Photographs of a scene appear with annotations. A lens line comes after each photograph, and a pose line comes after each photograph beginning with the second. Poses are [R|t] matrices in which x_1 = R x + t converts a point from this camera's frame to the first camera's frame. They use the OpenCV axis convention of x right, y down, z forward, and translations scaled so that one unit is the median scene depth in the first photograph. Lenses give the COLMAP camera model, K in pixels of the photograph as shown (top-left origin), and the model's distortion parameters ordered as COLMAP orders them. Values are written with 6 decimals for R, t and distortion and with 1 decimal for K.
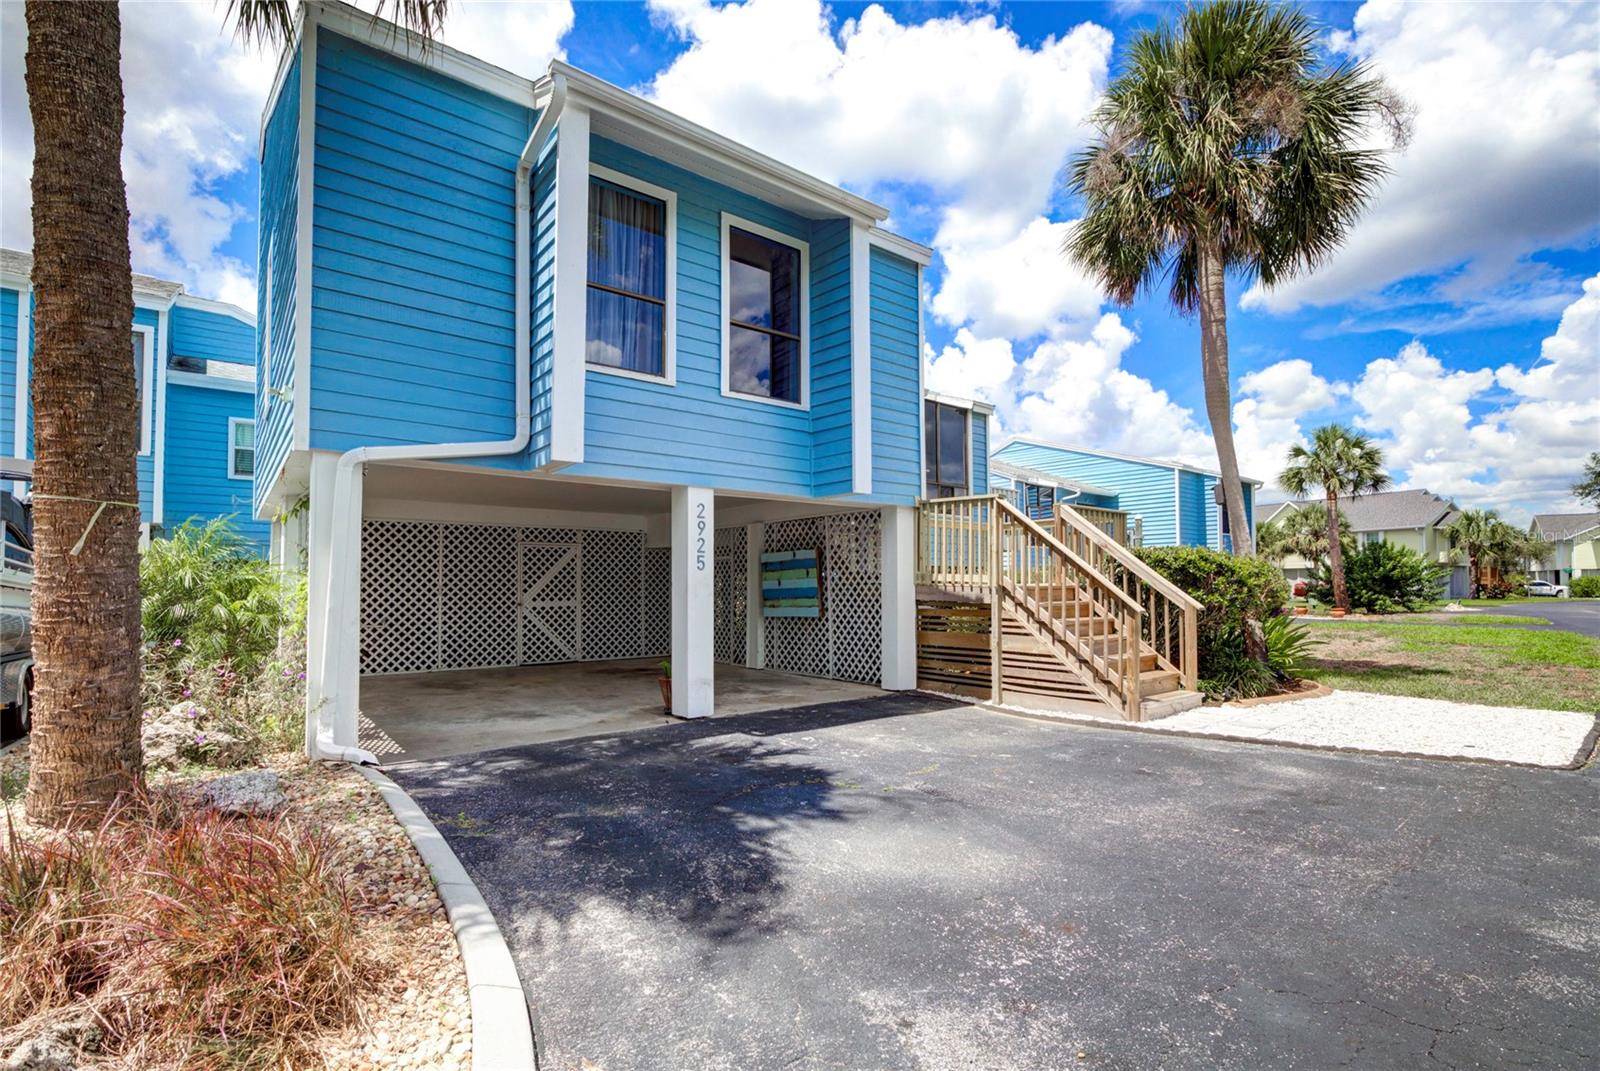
lens RADIAL K [[712.3, 0, 793.8], [0, 712.3, 553.1], [0, 0, 1]] dist [-0.001908, -0.000074]
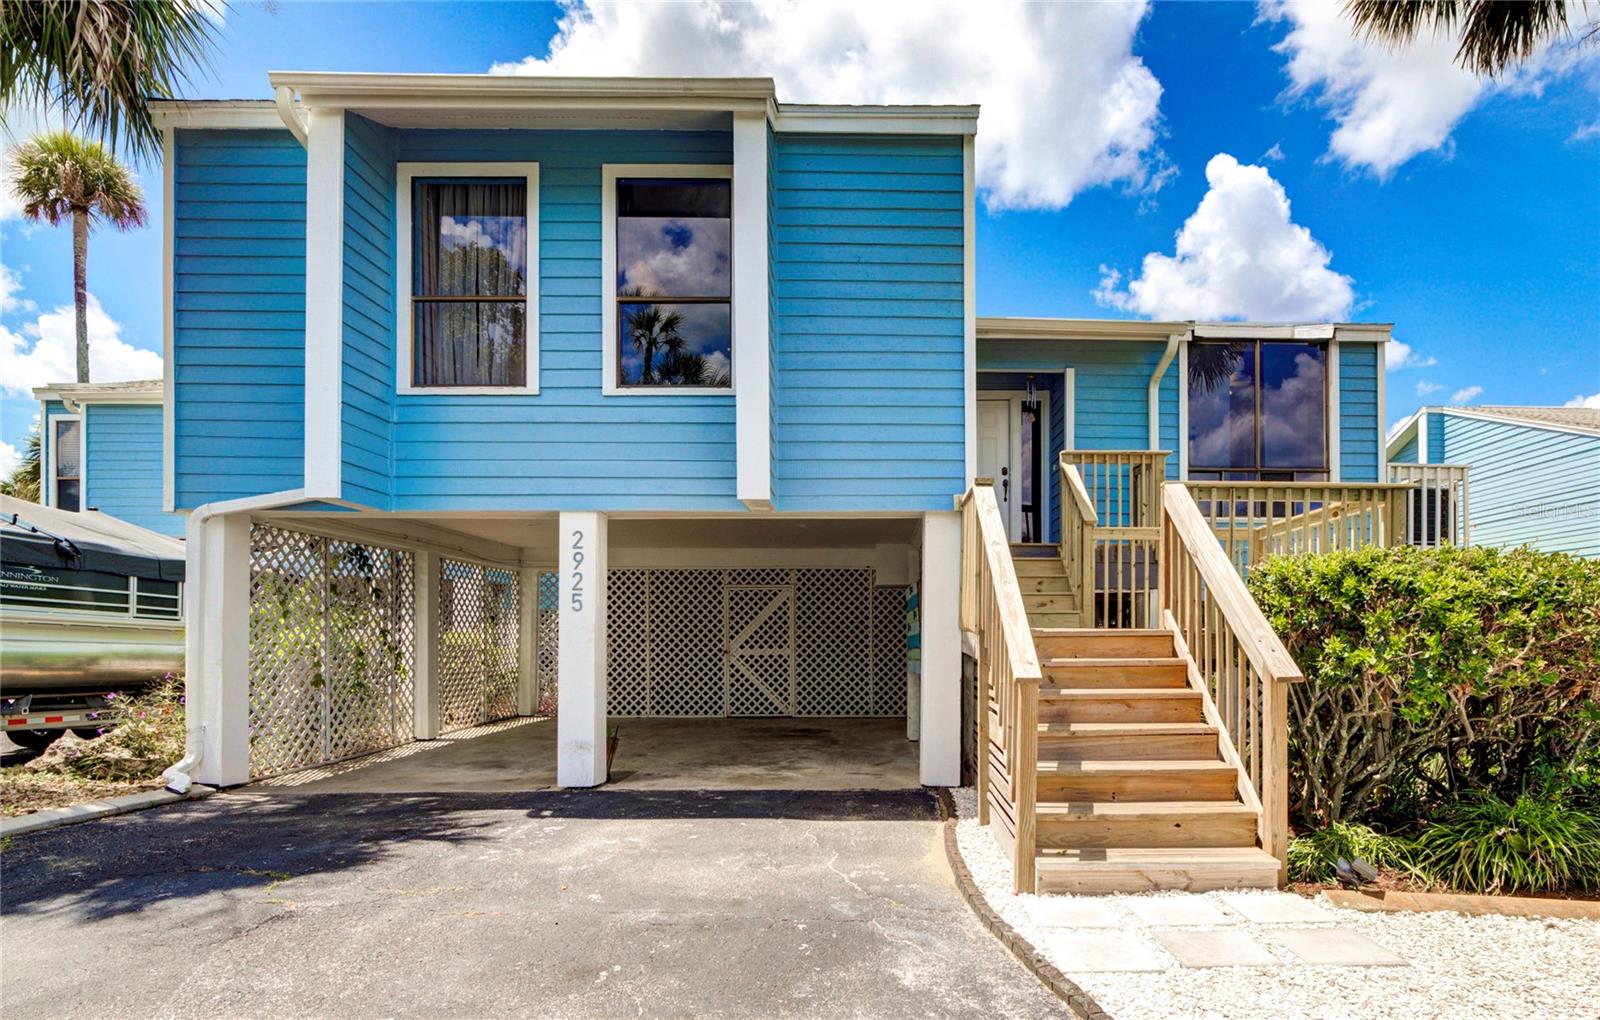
lens RADIAL K [[814.8, 0, 800.0], [0, 814.8, 623.5], [0, 0, 1]] dist [-0.002014, -0.000086]
pose [[0.797448, -0.006771, -0.603350, 0.338376], [0.026896, 0.999342, 0.024333, 0.011296], [0.602788, -0.035632, 0.797105, 0.207177]]
